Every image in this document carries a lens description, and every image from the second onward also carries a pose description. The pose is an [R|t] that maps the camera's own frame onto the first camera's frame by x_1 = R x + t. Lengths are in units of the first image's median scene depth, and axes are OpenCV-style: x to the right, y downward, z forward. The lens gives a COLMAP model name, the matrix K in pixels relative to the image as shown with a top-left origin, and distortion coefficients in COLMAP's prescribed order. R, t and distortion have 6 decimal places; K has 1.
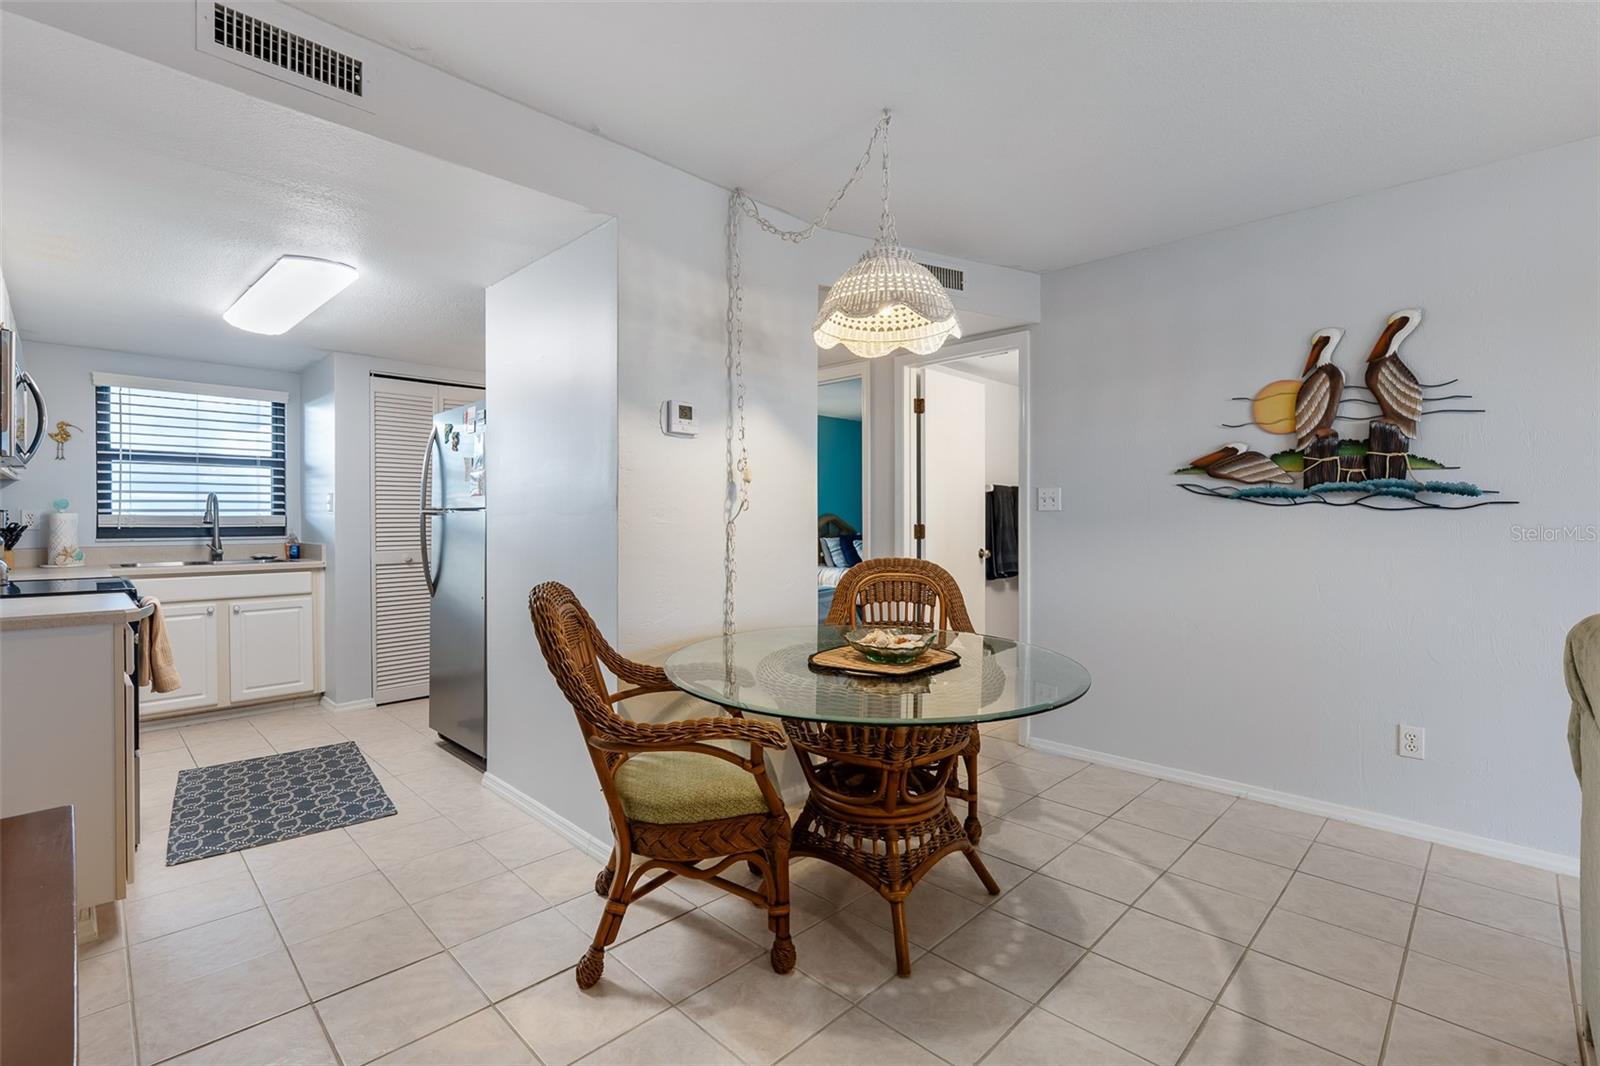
lens RADIAL K [[726.0, 0, 792.7], [0, 726.0, 525.7], [0, 0, 1]] dist [-0.009747, 0.003053]
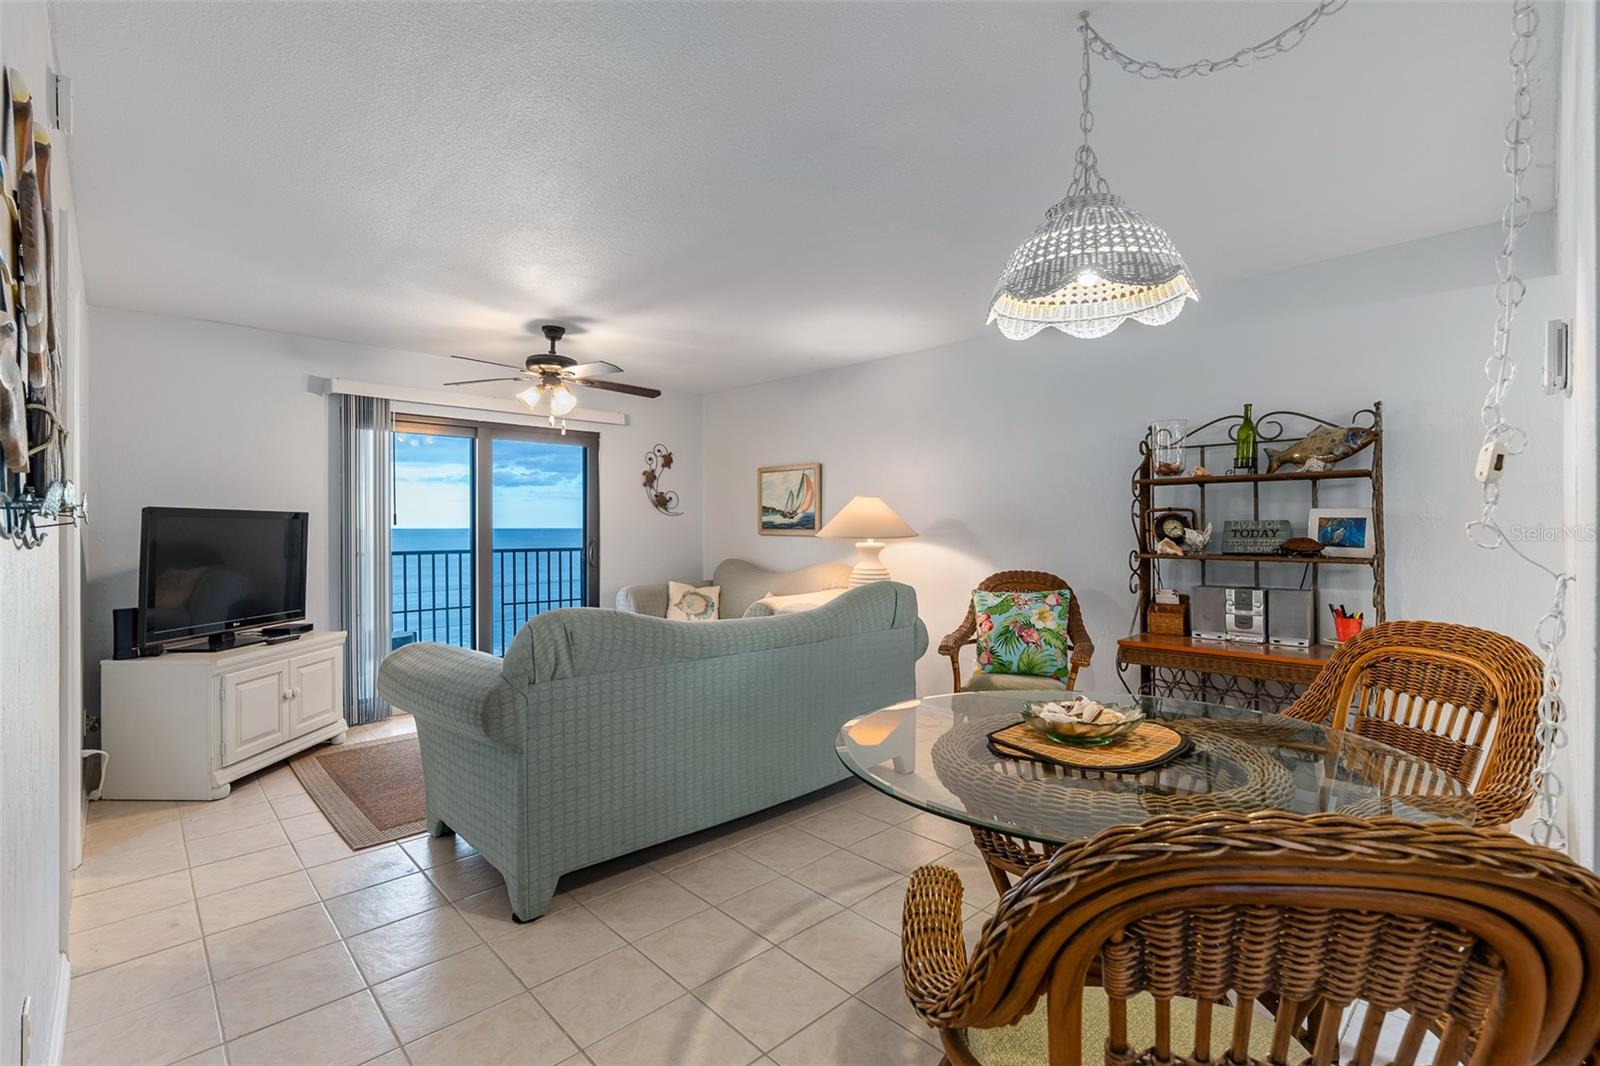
lens RADIAL K [[726.0, 0, 806.8], [0, 726.0, 529.3], [0, 0, 1]] dist [-0.009747, 0.003053]
pose [[-0.999921, 0.002971, 0.012220, 0.219917], [0.003086, 0.999951, 0.009388, -0.022272], [-0.012192, 0.009425, -0.999881, 0.942551]]
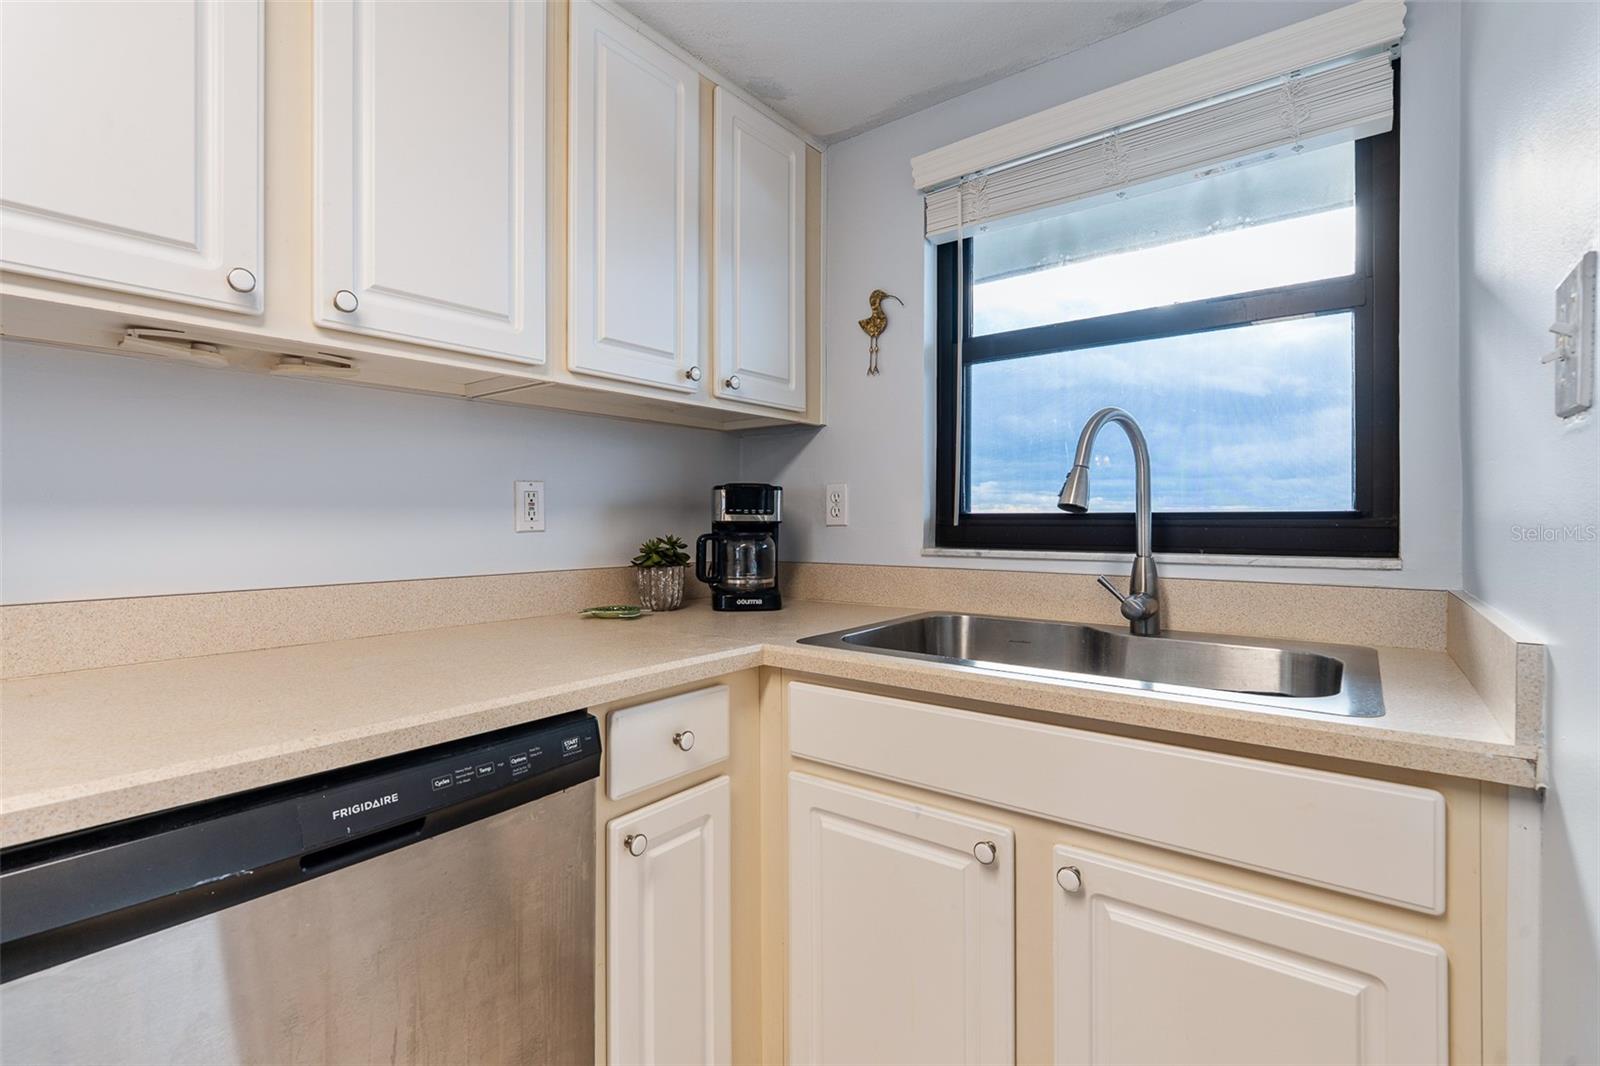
lens RADIAL K [[726.0, 0, 809.6], [0, 726.0, 521.2], [0, 0, 1]] dist [-0.009747, 0.003053]
pose [[0.133363, 0.005716, -0.991051, -0.560277], [-0.005656, 0.999971, 0.005006, 0.000759], [0.991051, 0.004938, 0.133392, 0.896714]]
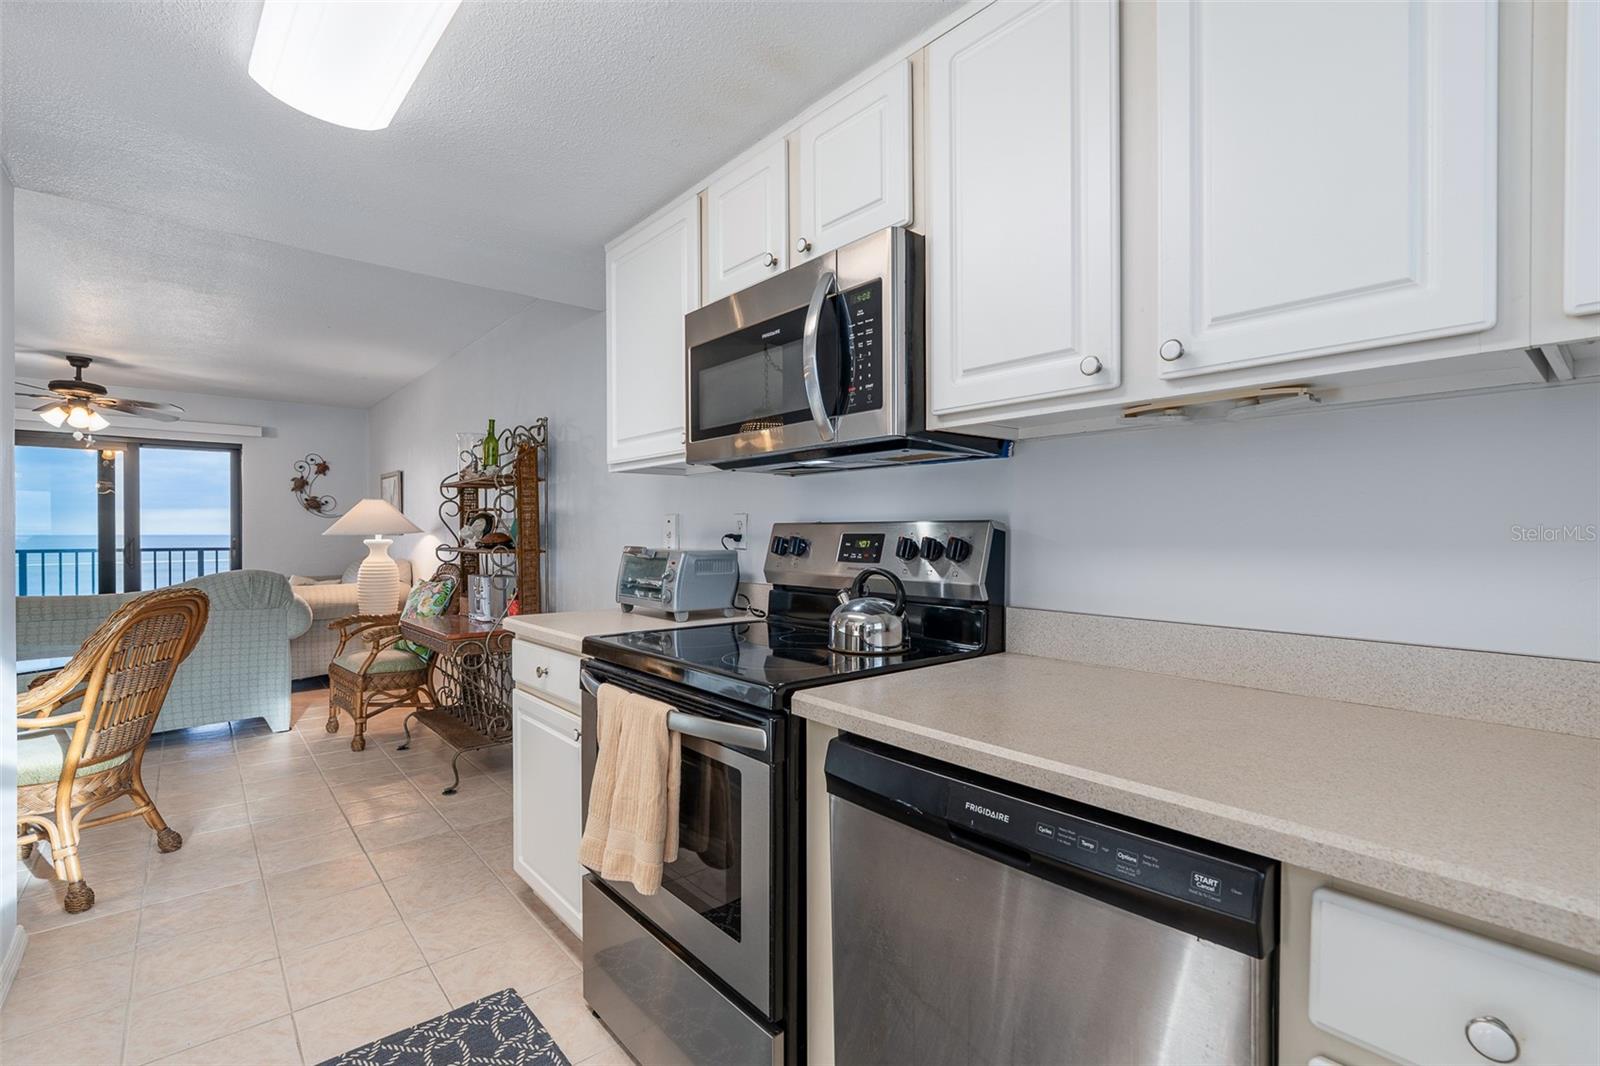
lens RADIAL K [[726.0, 0, 798.5], [0, 726.0, 534.3], [0, 0, 1]] dist [-0.009747, 0.003053]
pose [[-0.996820, -0.000079, 0.079688, -0.727567], [0.000643, 0.999959, 0.009025, -0.011760], [-0.079685, 0.009047, -0.996779, 1.039759]]
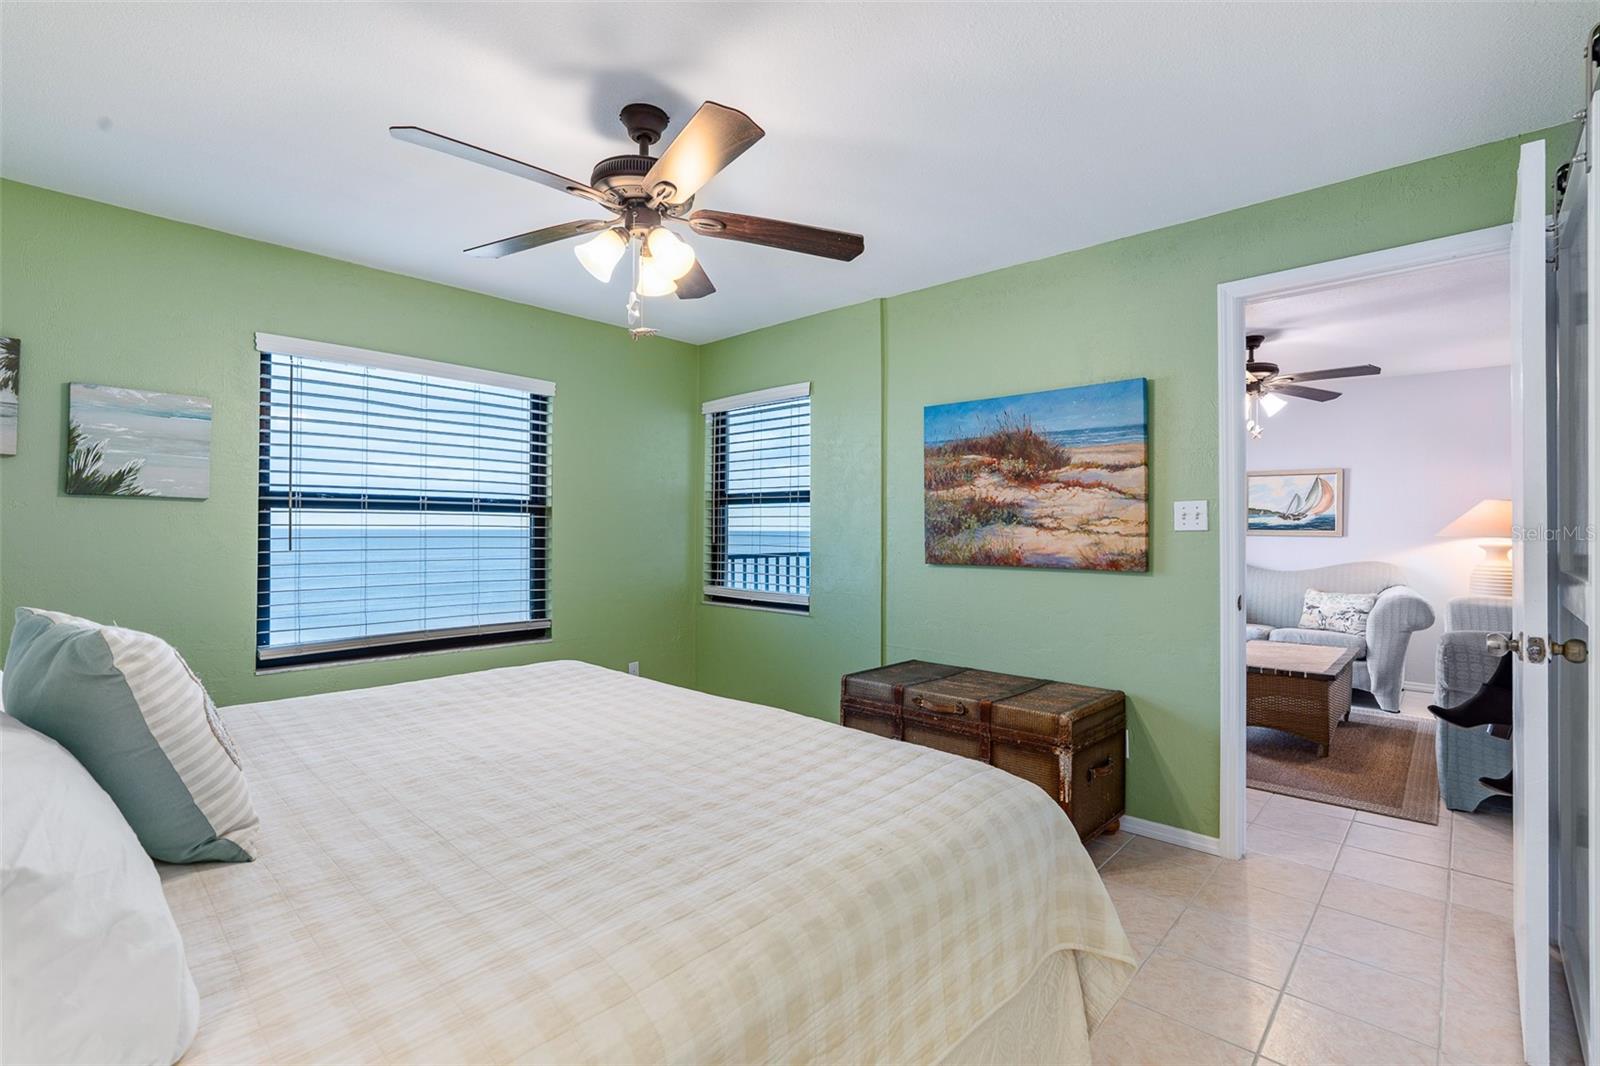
lens RADIAL K [[726.0, 0, 810.2], [0, 726.0, 535.7], [0, 0, 1]] dist [-0.009747, 0.003053]
pose [[-0.998521, -0.003347, -0.054259, 1.309263], [-0.003436, 0.999993, 0.001545, 0.002215], [0.054254, 0.001730, -0.998526, 0.949592]]
